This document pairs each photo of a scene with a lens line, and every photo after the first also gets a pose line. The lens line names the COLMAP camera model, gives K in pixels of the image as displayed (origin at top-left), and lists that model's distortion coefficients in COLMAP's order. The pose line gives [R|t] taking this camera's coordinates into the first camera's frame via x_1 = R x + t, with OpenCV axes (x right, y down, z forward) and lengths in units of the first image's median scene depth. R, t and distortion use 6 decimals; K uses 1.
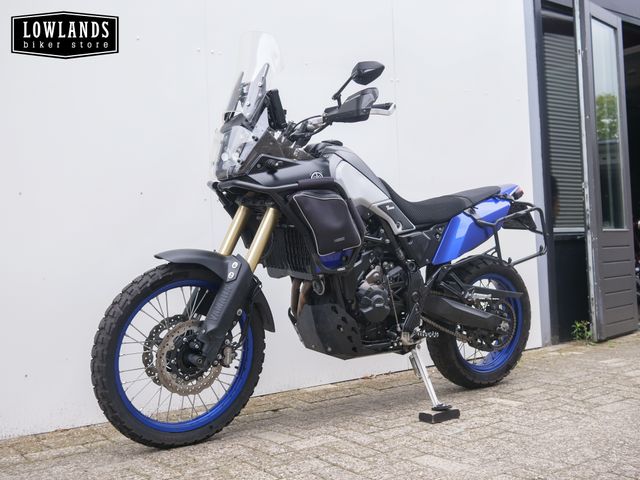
lens RADIAL K [[738.1, 0, 320.9], [0, 738.1, 230.4], [0, 0, 1]] dist [0.005038, 0.000000]
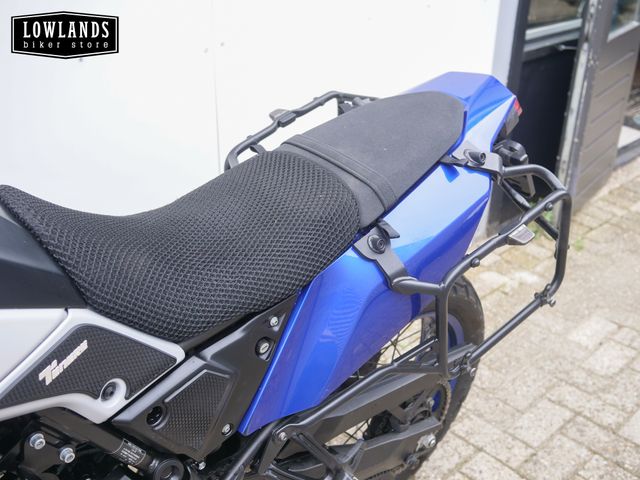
lens RADIAL K [[738.1, 0, 317.0], [0, 738.1, 239.4], [0, 0, 1]] dist [0.005038, 0.000000]
pose [[0.989778, -0.001726, 0.142604, 0.148358], [-0.066297, 0.879745, 0.470801, -0.198599], [-0.126268, -0.475443, 0.870638, 0.814128]]
